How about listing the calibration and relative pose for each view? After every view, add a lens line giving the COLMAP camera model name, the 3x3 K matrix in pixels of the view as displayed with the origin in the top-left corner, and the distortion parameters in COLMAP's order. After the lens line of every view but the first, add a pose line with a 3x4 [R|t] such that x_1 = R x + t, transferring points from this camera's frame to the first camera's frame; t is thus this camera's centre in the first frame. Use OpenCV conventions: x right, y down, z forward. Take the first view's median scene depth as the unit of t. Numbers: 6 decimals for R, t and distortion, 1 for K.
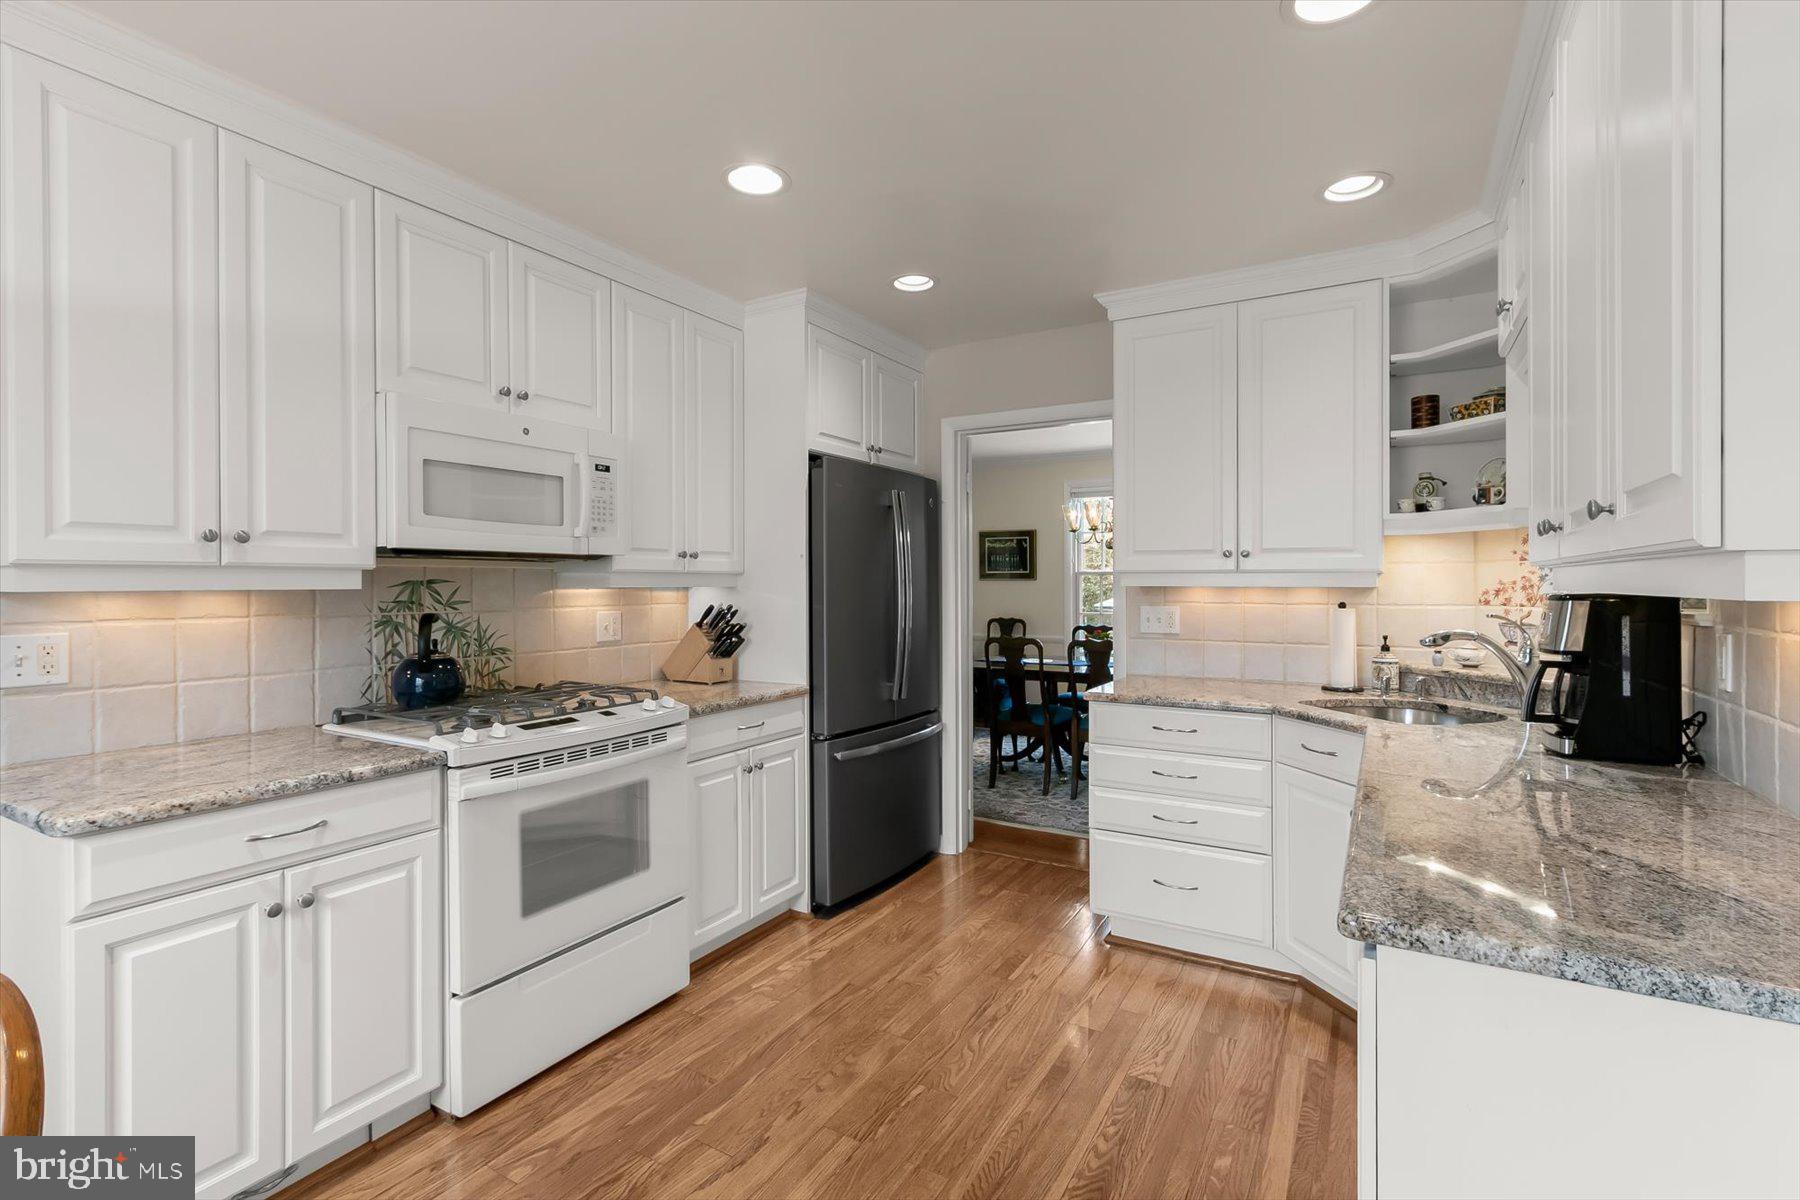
lens RADIAL K [[838.9, 0, 893.8], [0, 838.9, 586.3], [0, 0, 1]] dist [0.000638, 0.000061]
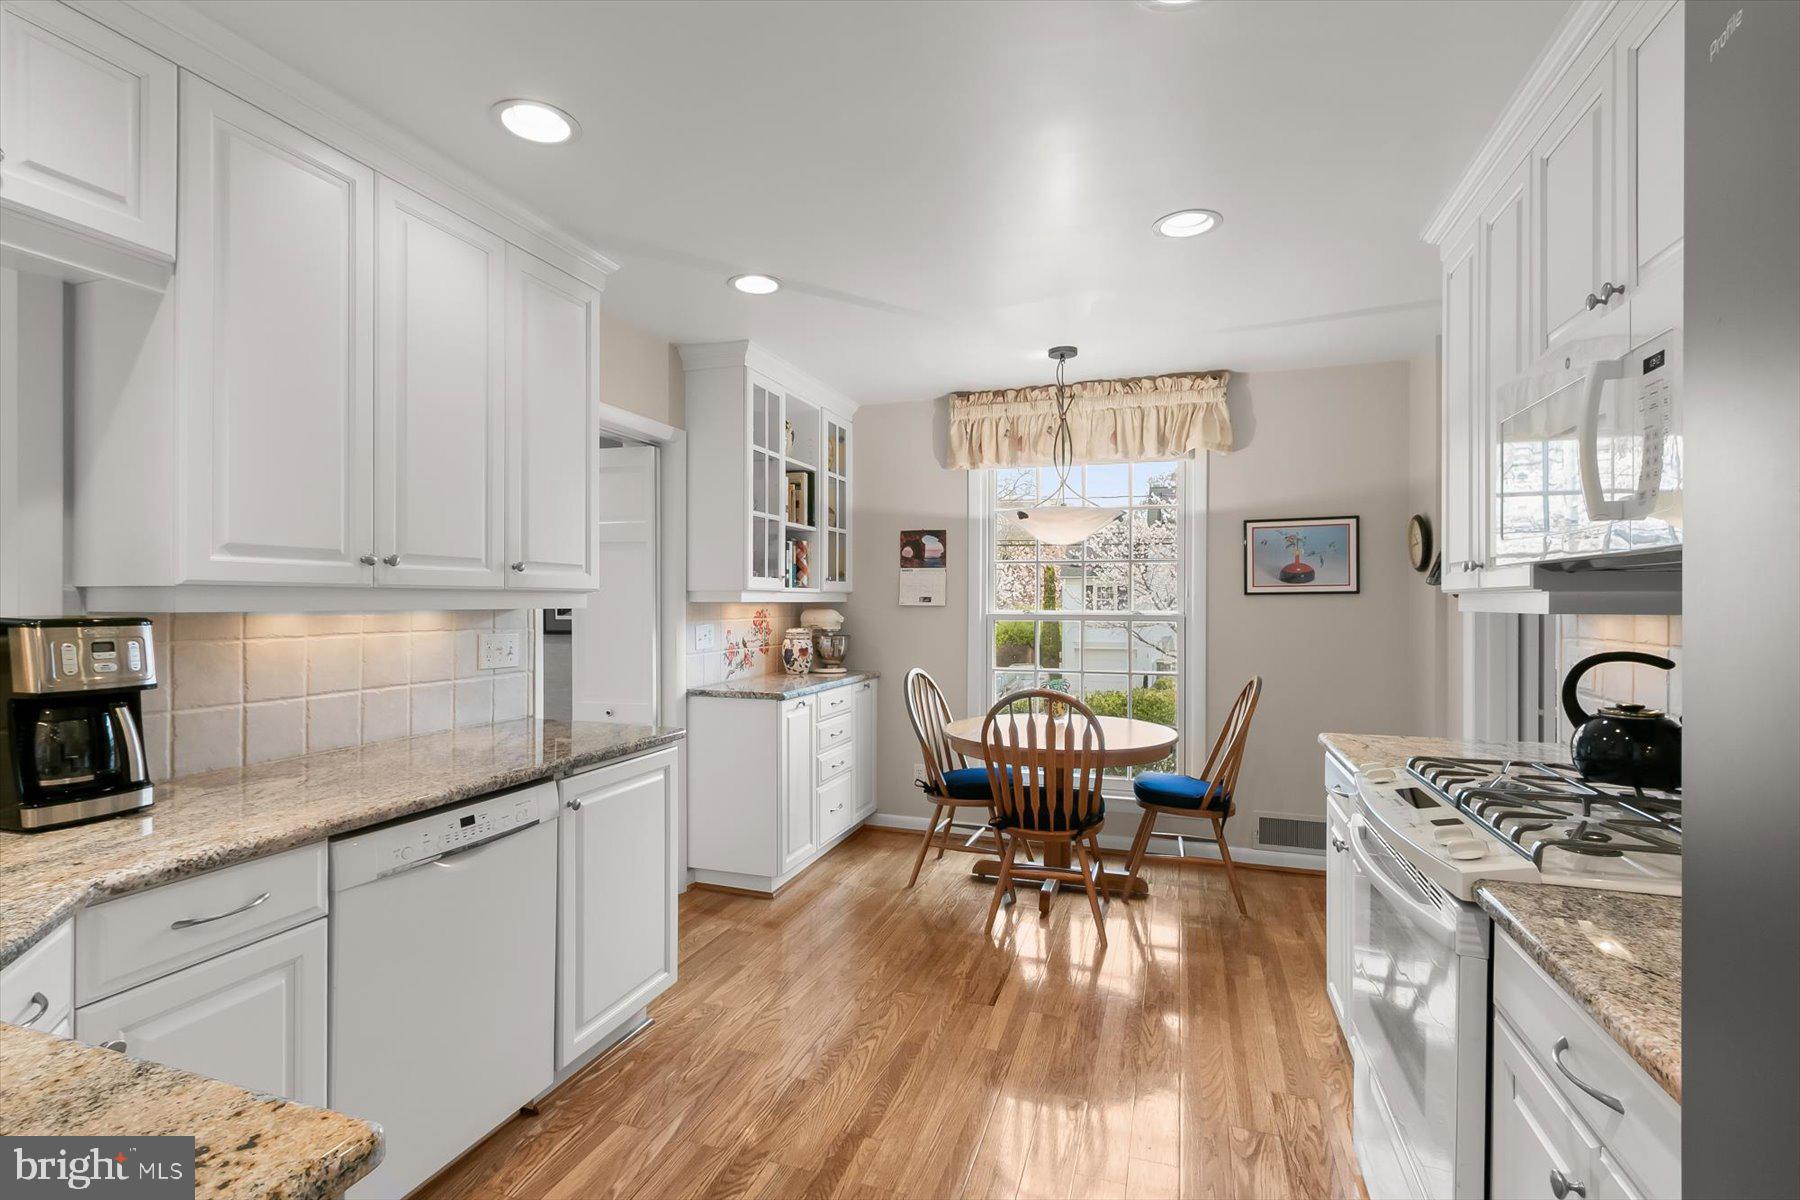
lens RADIAL K [[823.2, 0, 894.4], [0, 823.2, 605.1], [0, 0, 1]] dist [-0.000722, 0.000018]
pose [[-0.979490, -0.001344, -0.201489, 0.153835], [-0.003289, 0.999951, 0.009319, -0.008874], [0.201467, 0.009791, -0.979446, 1.348360]]
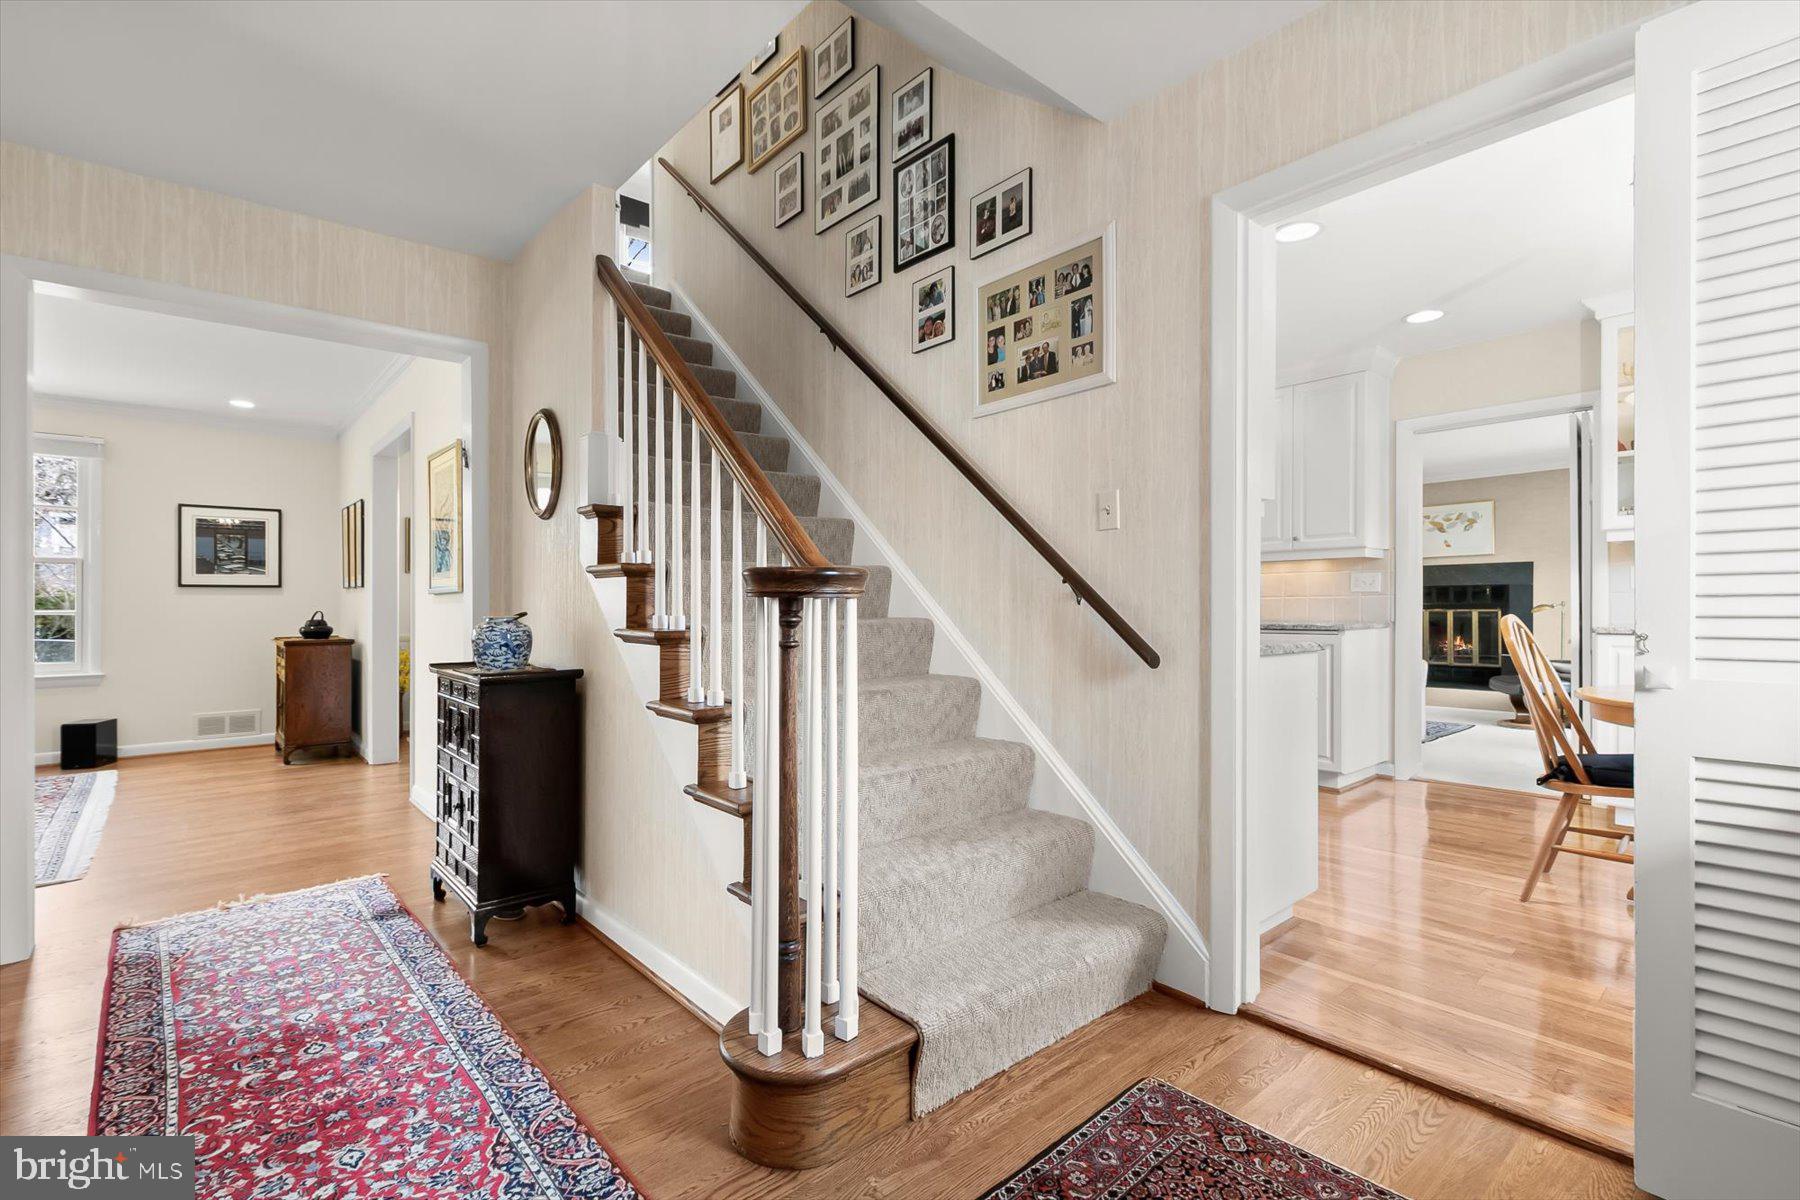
lens RADIAL K [[823.2, 0, 894.4], [0, 823.2, 605.1], [0, 0, 1]] dist [-0.000722, 0.000018]
pose [[0.313079, -0.002487, 0.949724, -1.593240], [0.010990, 0.999939, -0.001005, 0.095667], [-0.949663, 0.010752, 0.313088, 0.700498]]
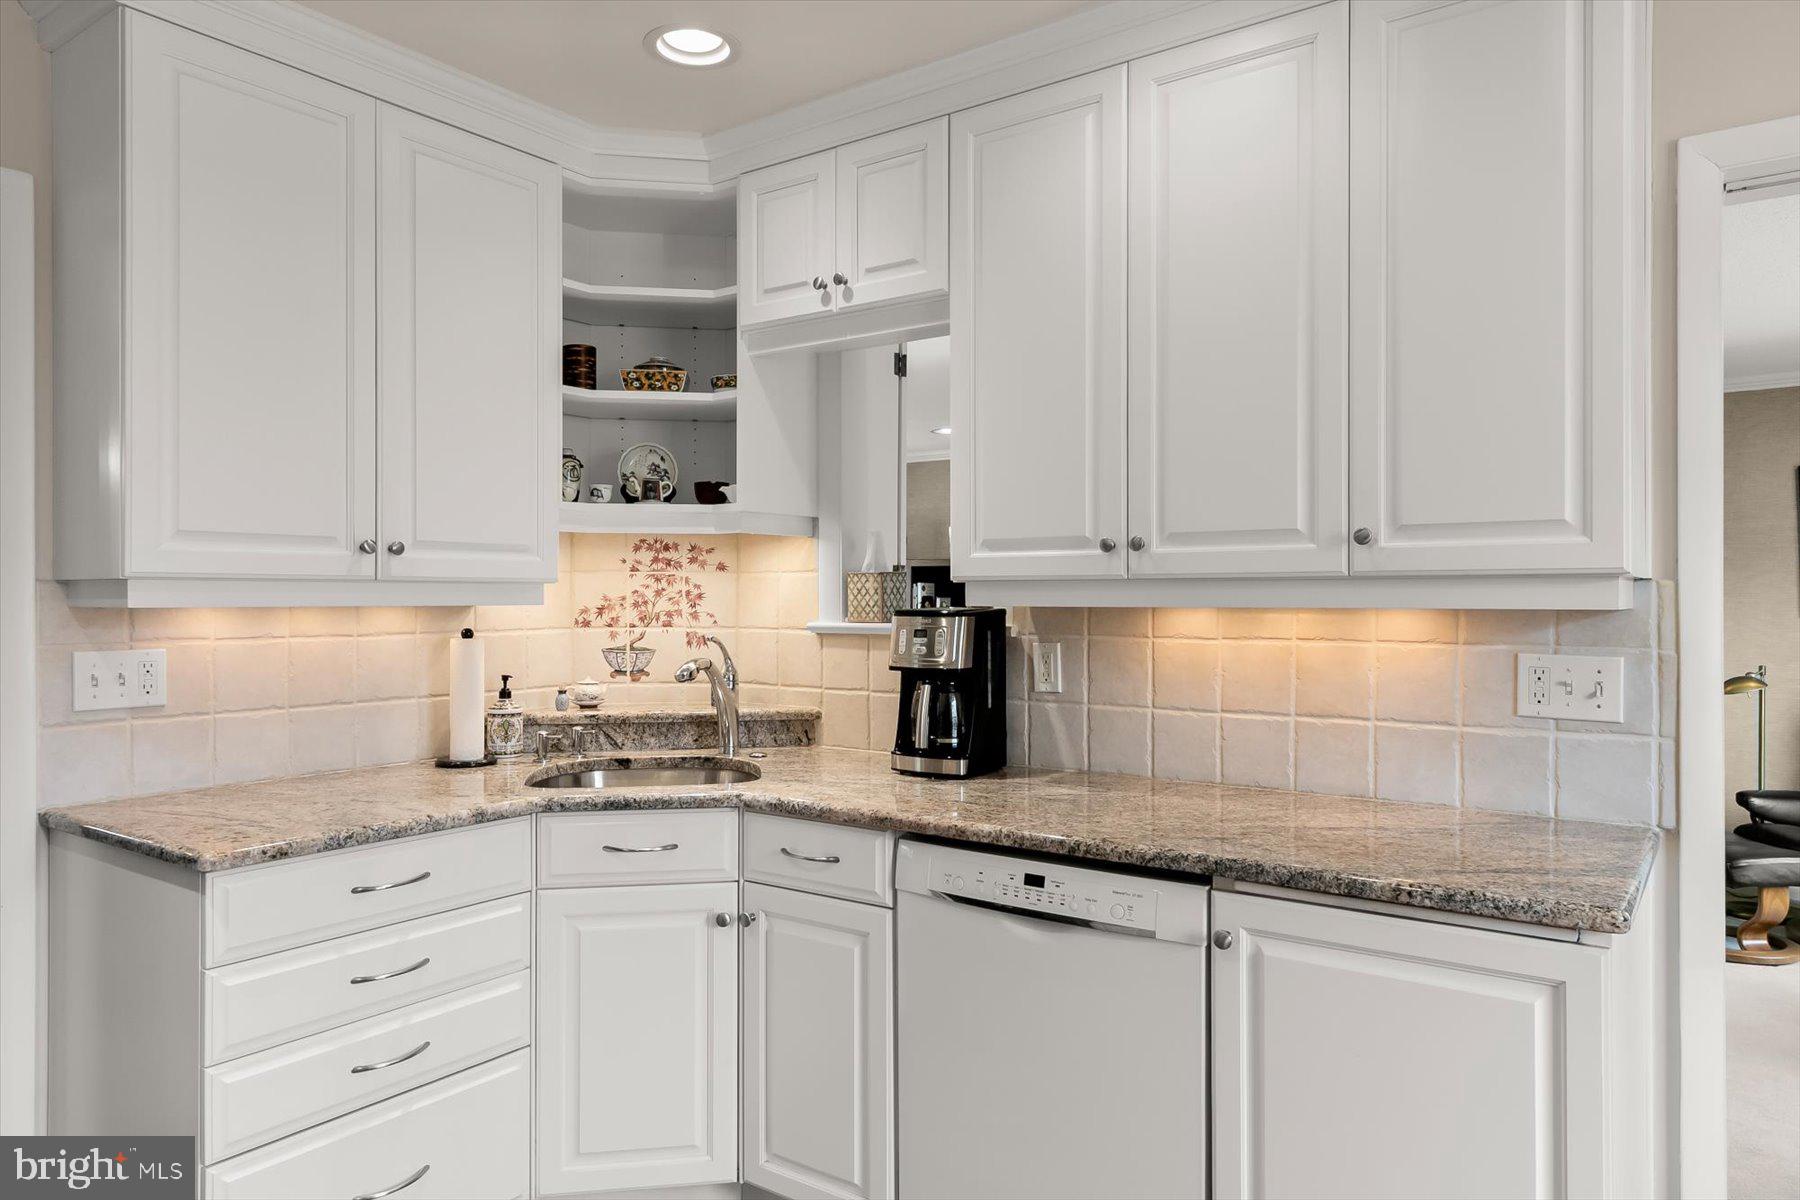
lens RADIAL K [[1158.6, 0, 890.4], [0, 1158.6, 594.4], [0, 0, 1]] dist [0.006106, 0.002192]
pose [[0.095031, 0.001239, 0.995474, -0.368201], [0.006061, 0.999980, -0.001823, -0.004596], [-0.995456, 0.006207, 0.095022, 0.652829]]
